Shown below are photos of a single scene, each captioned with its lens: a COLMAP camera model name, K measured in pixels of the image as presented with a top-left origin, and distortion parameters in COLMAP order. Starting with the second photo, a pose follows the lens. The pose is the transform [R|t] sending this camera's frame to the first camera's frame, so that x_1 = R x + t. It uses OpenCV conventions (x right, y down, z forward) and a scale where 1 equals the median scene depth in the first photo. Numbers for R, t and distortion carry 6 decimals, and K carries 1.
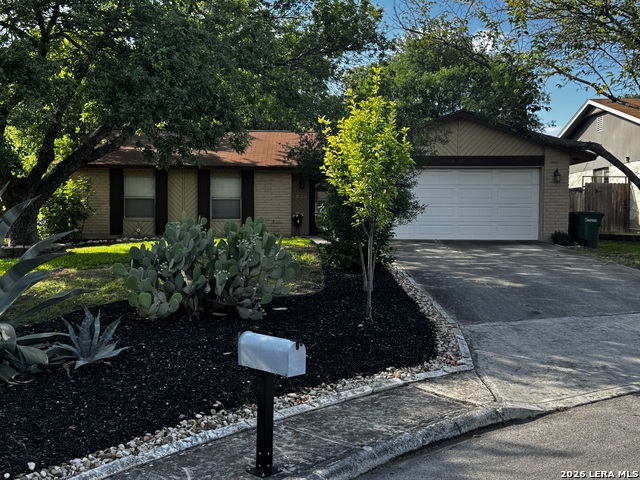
lens RADIAL K [[706.7, 0, 320.0], [0, 706.7, 240.0], [0, 0, 1]] dist [0.213918, -0.484572]
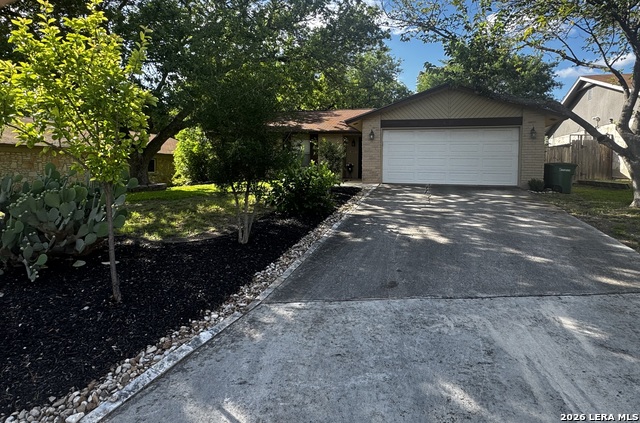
lens RADIAL K [[388.0, 0, 322.6], [0, 388.0, 172.4], [0, 0, 1]] dist [0.002540, -0.002130]
pose [[0.958015, 0.008044, -0.286604, 0.175928], [-0.011739, 0.999869, -0.011178, -0.011845], [0.286476, 0.014073, 0.957984, 0.272886]]
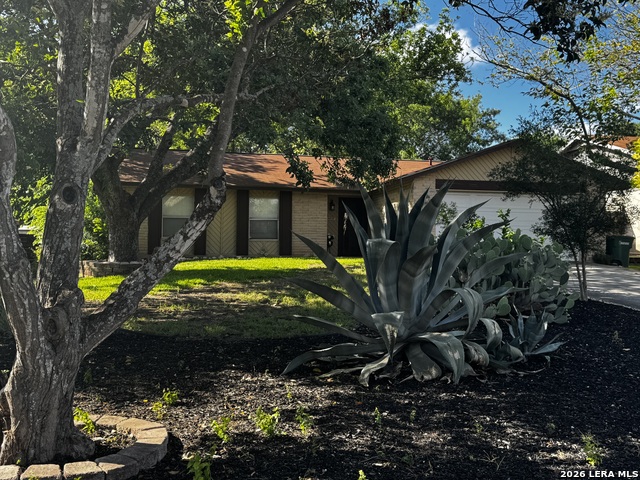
lens RADIAL K [[706.7, 0, 320.0], [0, 706.7, 240.0], [0, 0, 1]] dist [0.213918, -0.484572]
pose [[0.984288, 0.009933, 0.176290, -0.272003], [-0.002934, 0.999199, -0.039917, 0.013356], [-0.176545, 0.038772, 0.983529, -0.001027]]
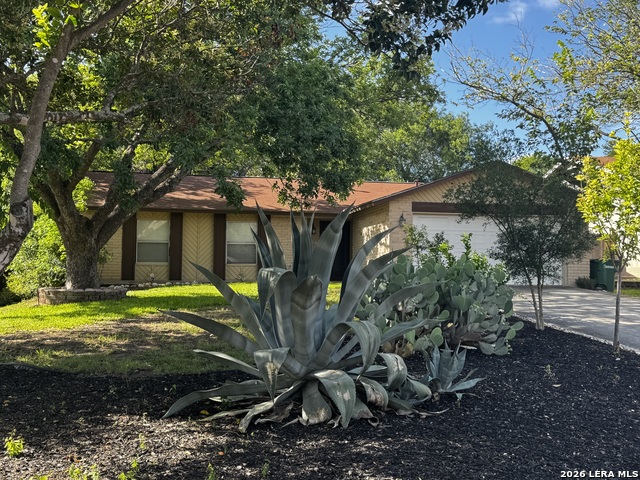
lens RADIAL K [[706.7, 0, 320.0], [0, 706.7, 240.0], [0, 0, 1]] dist [0.213918, -0.484572]
pose [[0.986861, 0.010758, 0.161214, -0.216673], [0.000836, 0.997428, -0.071677, 0.009561], [-0.161570, 0.070870, 0.984313, 0.014075]]
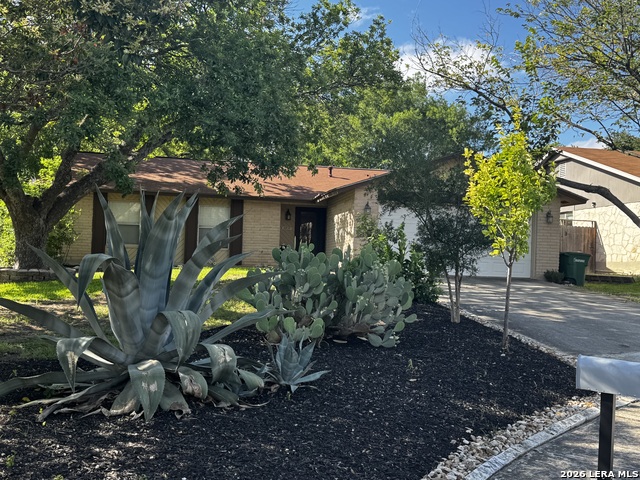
lens RADIAL K [[706.7, 0, 320.0], [0, 706.7, 240.0], [0, 0, 1]] dist [0.213918, -0.484572]
pose [[0.990678, 0.033012, 0.132167, -0.137041], [-0.026404, 0.998327, -0.051440, 0.006897], [-0.133644, 0.047471, 0.989892, 0.009763]]
